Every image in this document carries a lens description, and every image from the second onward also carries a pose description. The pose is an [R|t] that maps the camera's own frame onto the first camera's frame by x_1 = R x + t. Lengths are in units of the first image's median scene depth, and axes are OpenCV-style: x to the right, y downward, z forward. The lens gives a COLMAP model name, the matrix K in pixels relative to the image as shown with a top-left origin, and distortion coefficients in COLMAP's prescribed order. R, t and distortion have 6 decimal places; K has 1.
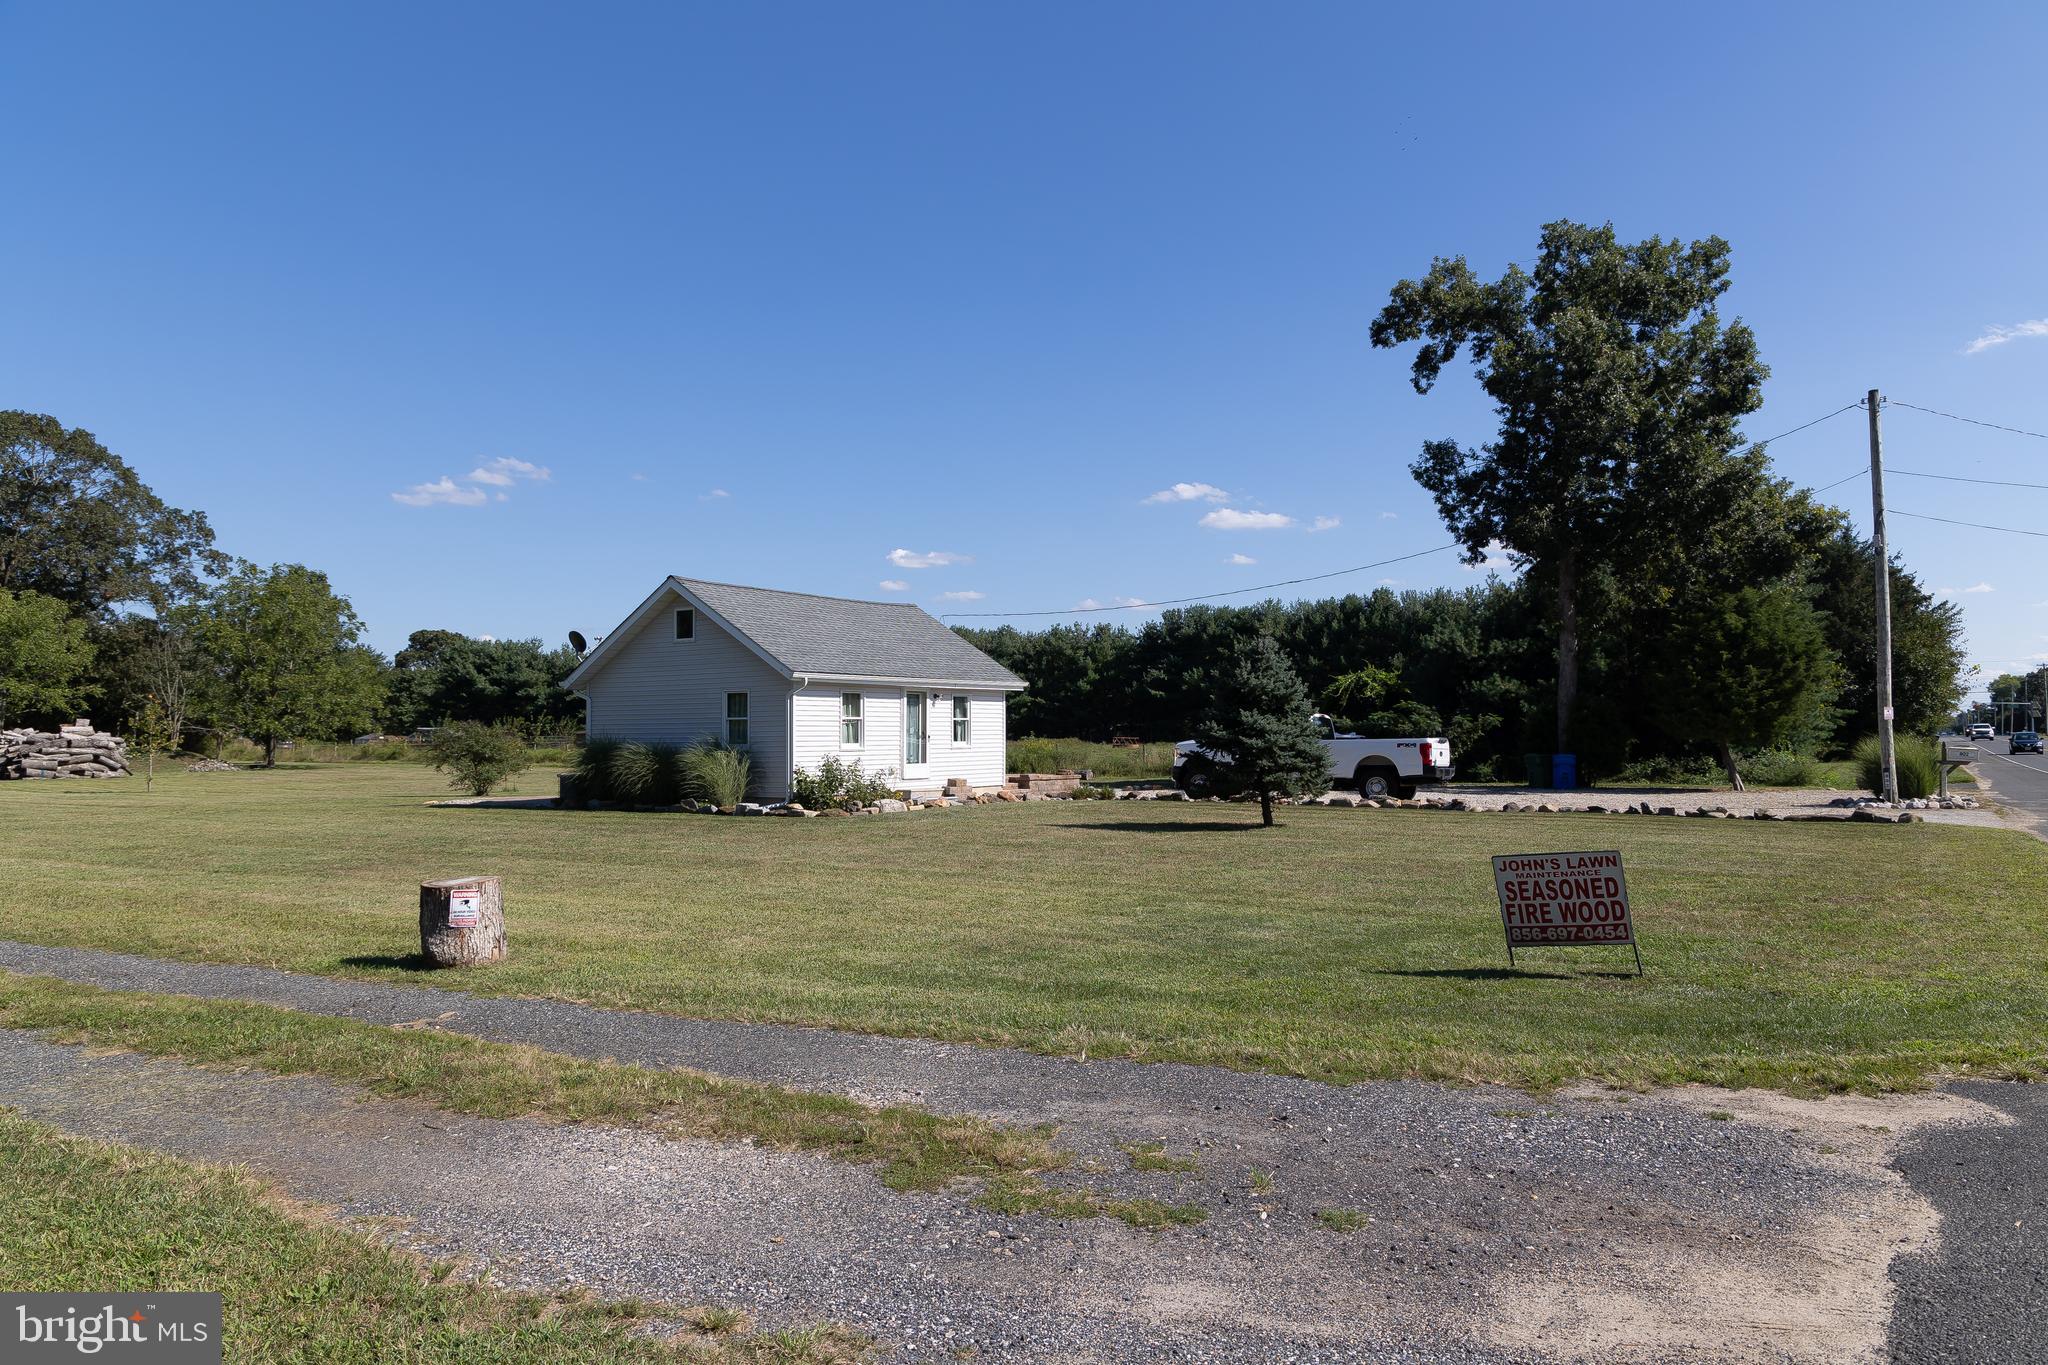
lens RADIAL K [[1372.4, 0, 1040.7], [0, 1372.4, 683.4], [0, 0, 1]] dist [0.007239, -0.001251]
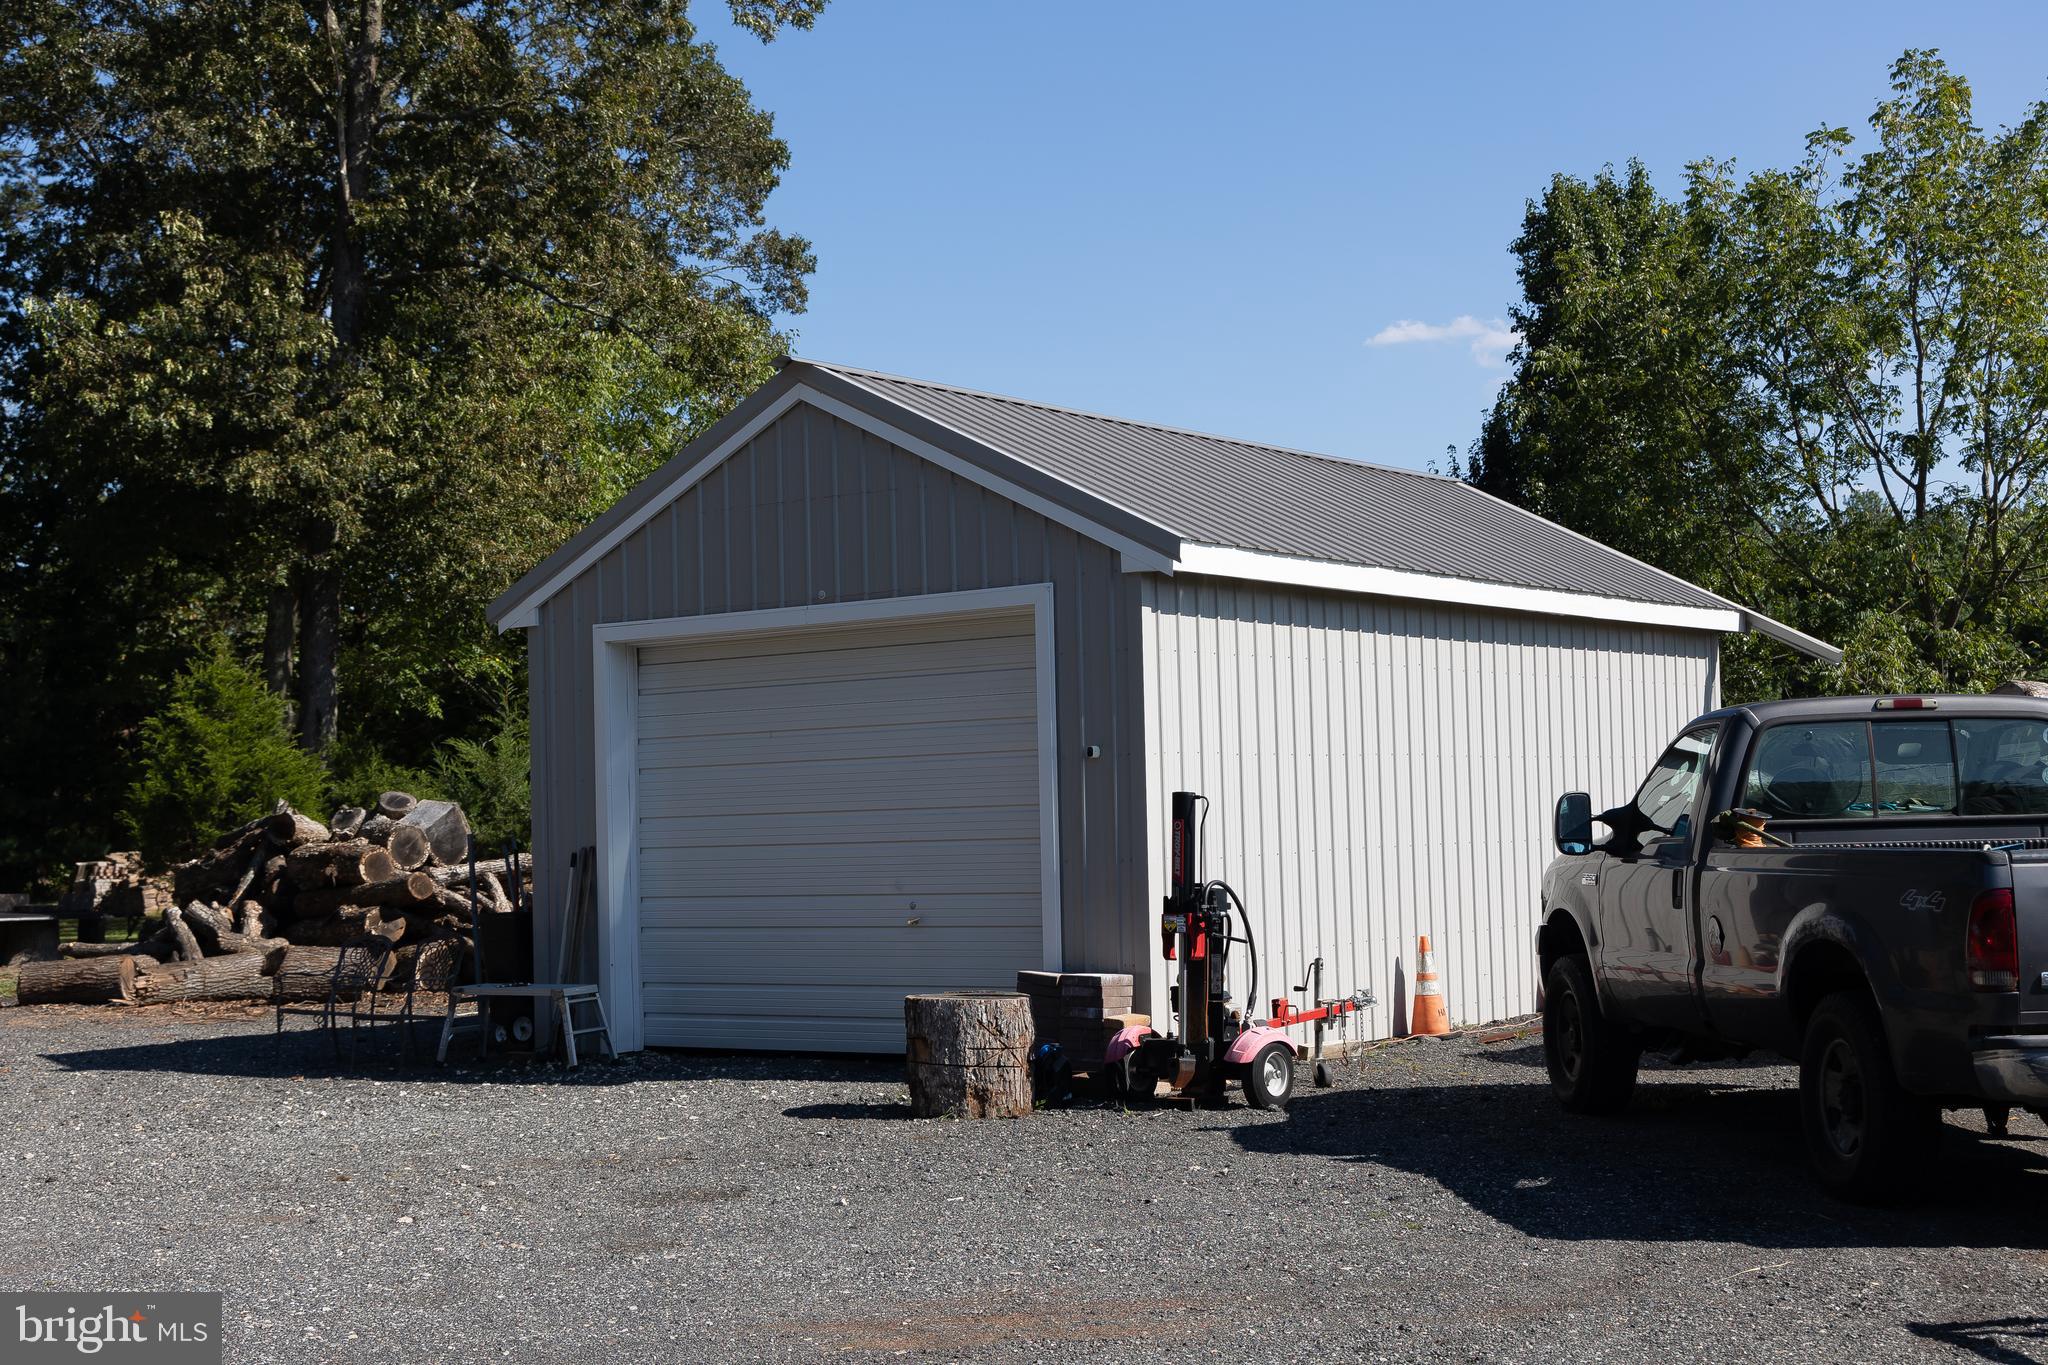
lens RADIAL K [[2745.9, 0, 1010.9], [0, 2745.9, 695.8], [0, 0, 1]] dist [0.007849, 0.065624]
pose [[0.998351, -0.022991, -0.052607, -1.690652], [0.022775, 0.999730, -0.004695, 0.054580], [0.052701, 0.003489, 0.998604, 1.167183]]
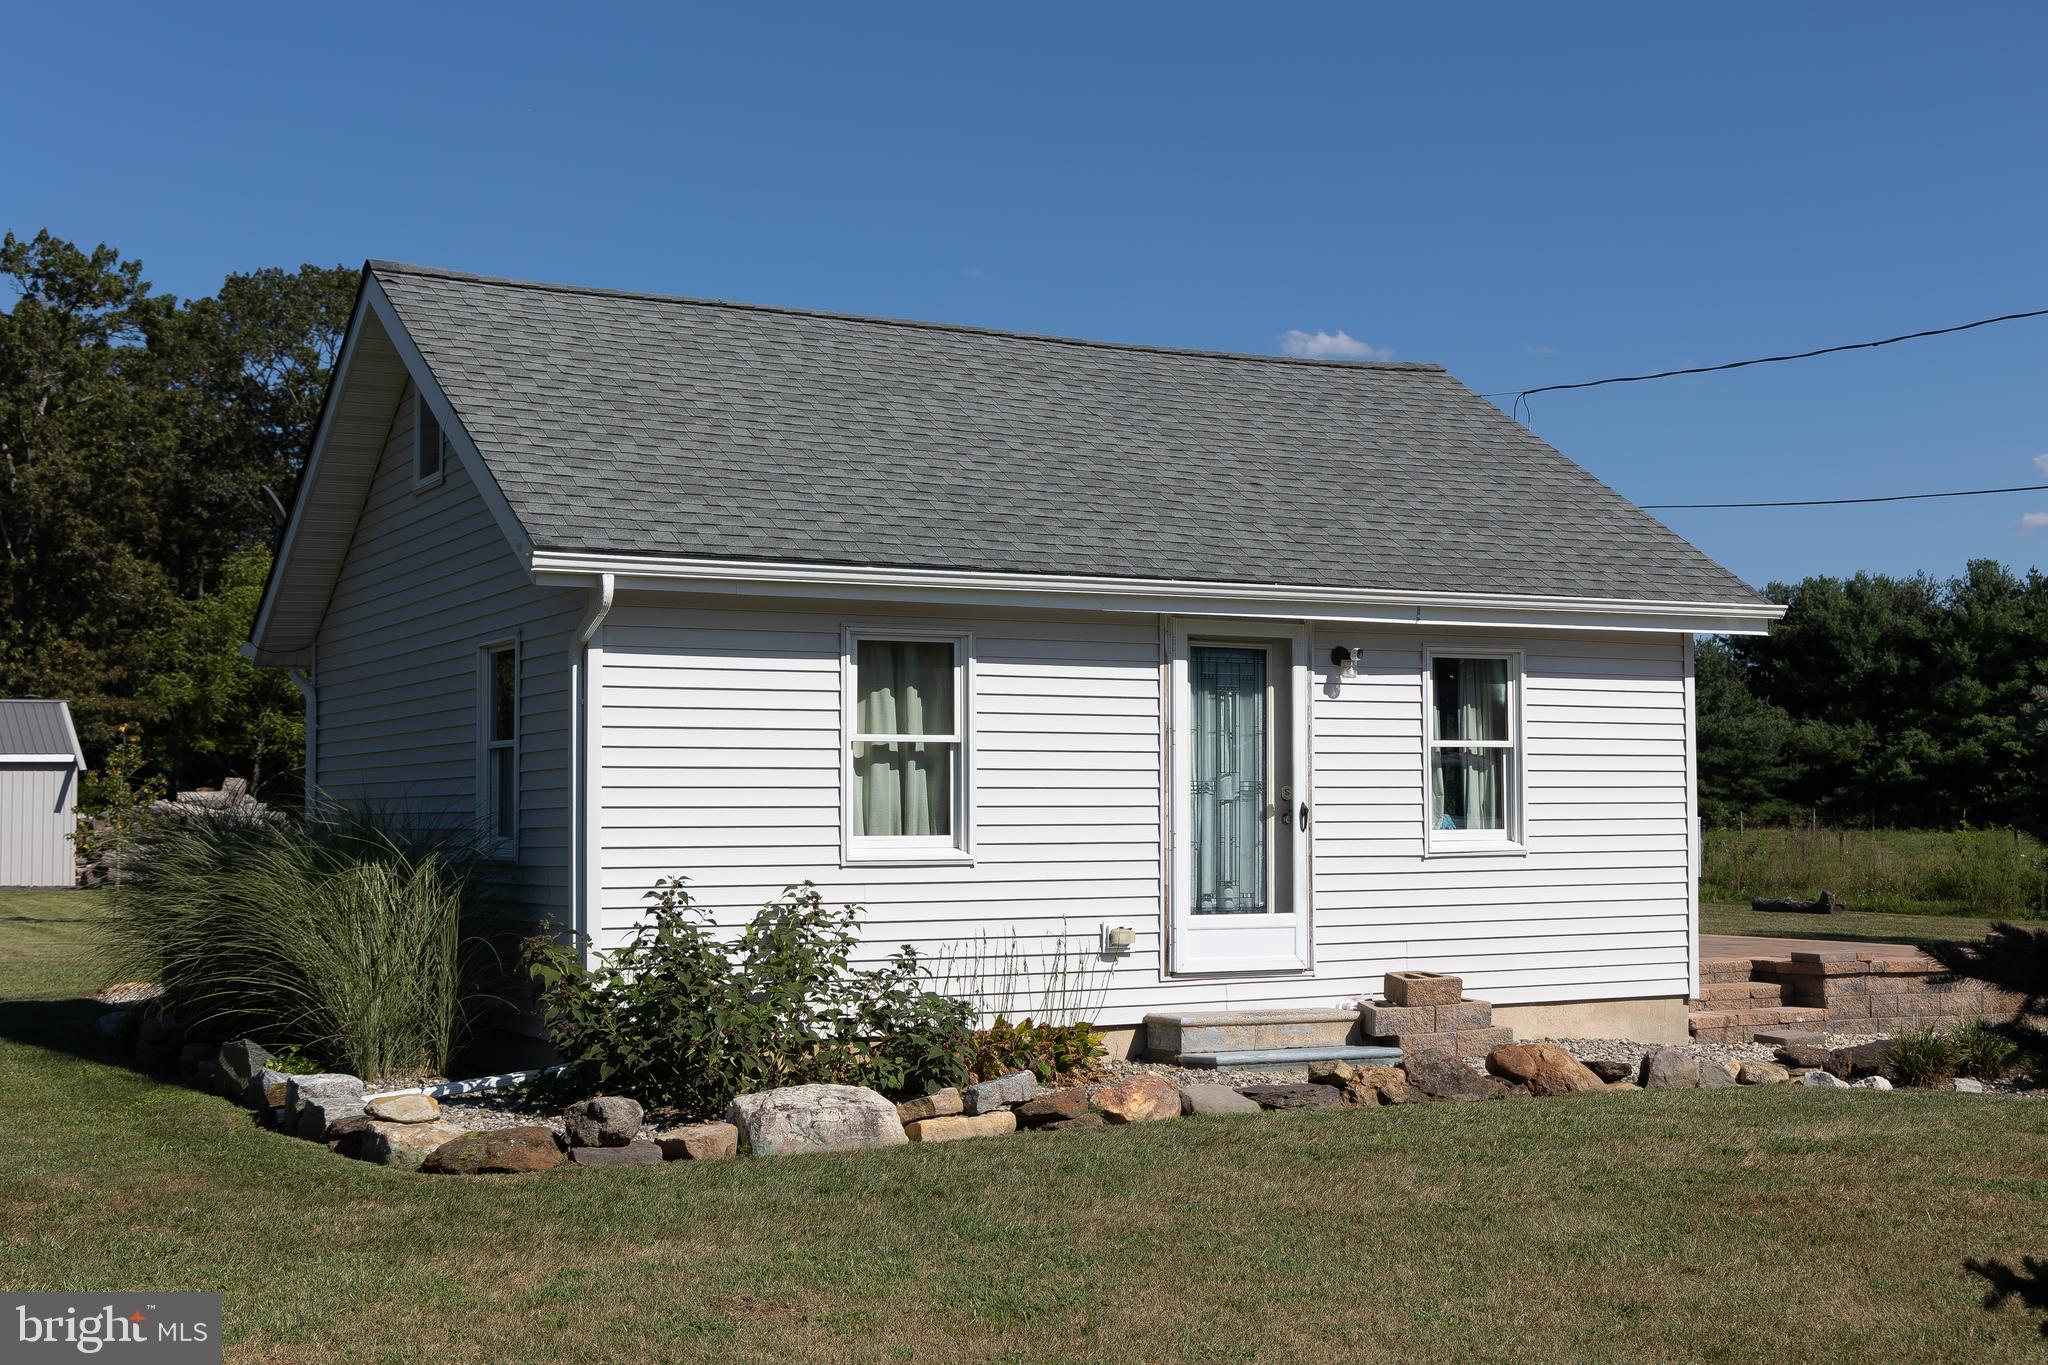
lens RADIAL K [[2484.3, 0, 1024.0], [0, 2484.3, 682.5], [0, 0, 1]] dist [0.008678, 0.026071]
pose [[0.878045, -0.024149, -0.477968, 0.101653], [0.017537, 0.999679, -0.018292, 0.023008], [0.478257, 0.007679, 0.878187, 0.580362]]
